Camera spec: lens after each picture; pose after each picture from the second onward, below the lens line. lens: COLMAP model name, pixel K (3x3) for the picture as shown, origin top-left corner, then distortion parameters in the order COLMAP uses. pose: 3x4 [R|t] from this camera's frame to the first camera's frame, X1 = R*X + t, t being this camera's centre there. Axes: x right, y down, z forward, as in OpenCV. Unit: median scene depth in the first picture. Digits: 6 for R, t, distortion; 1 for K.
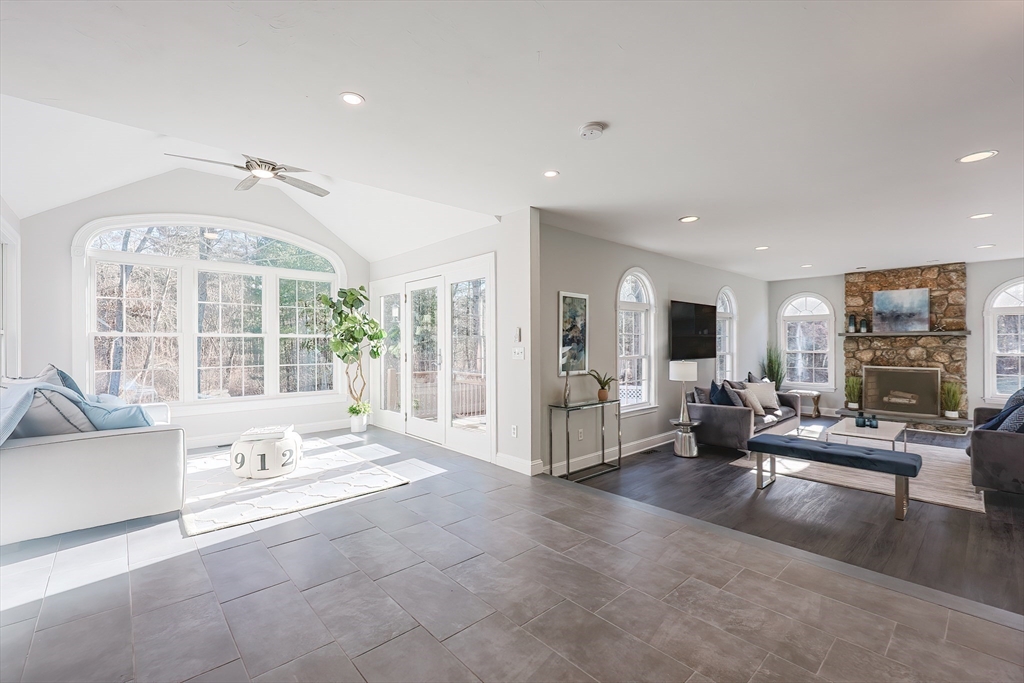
lens RADIAL K [[438.0, 0, 508.7], [0, 438.0, 346.9], [0, 0, 1]] dist [0.000765, 0.000086]
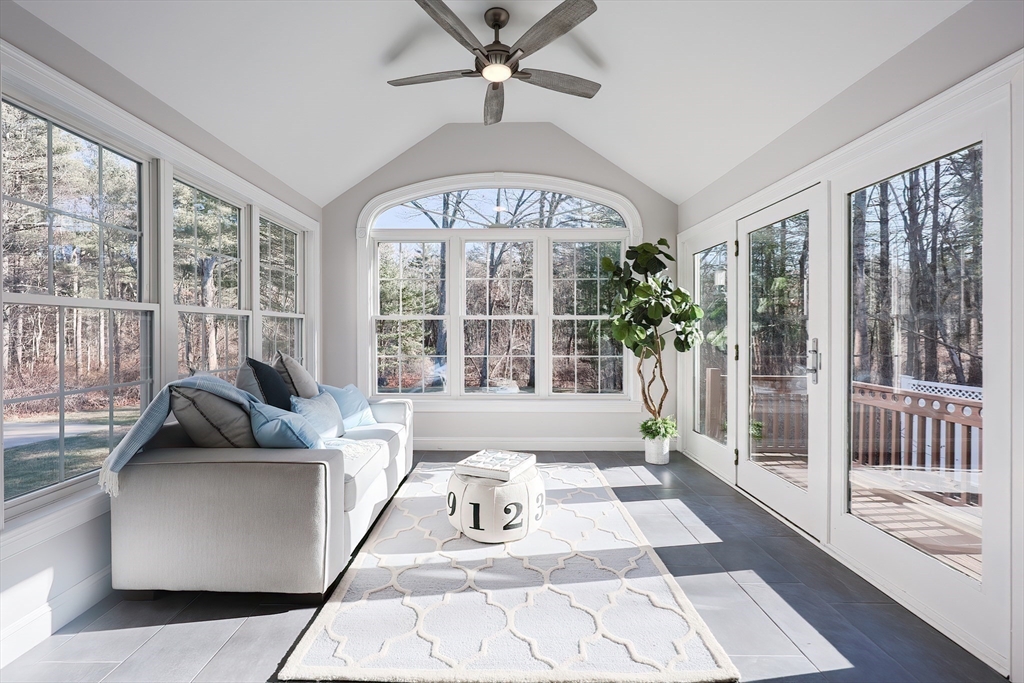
lens RADIAL K [[413.6, 0, 507.9], [0, 413.6, 330.9], [0, 0, 1]] dist [-0.000132, 0.000034]
pose [[0.730711, 0.004792, -0.682670, -0.085833], [-0.007611, 0.999970, -0.001128, -0.000685], [0.682644, 0.006020, 0.730726, 0.404184]]
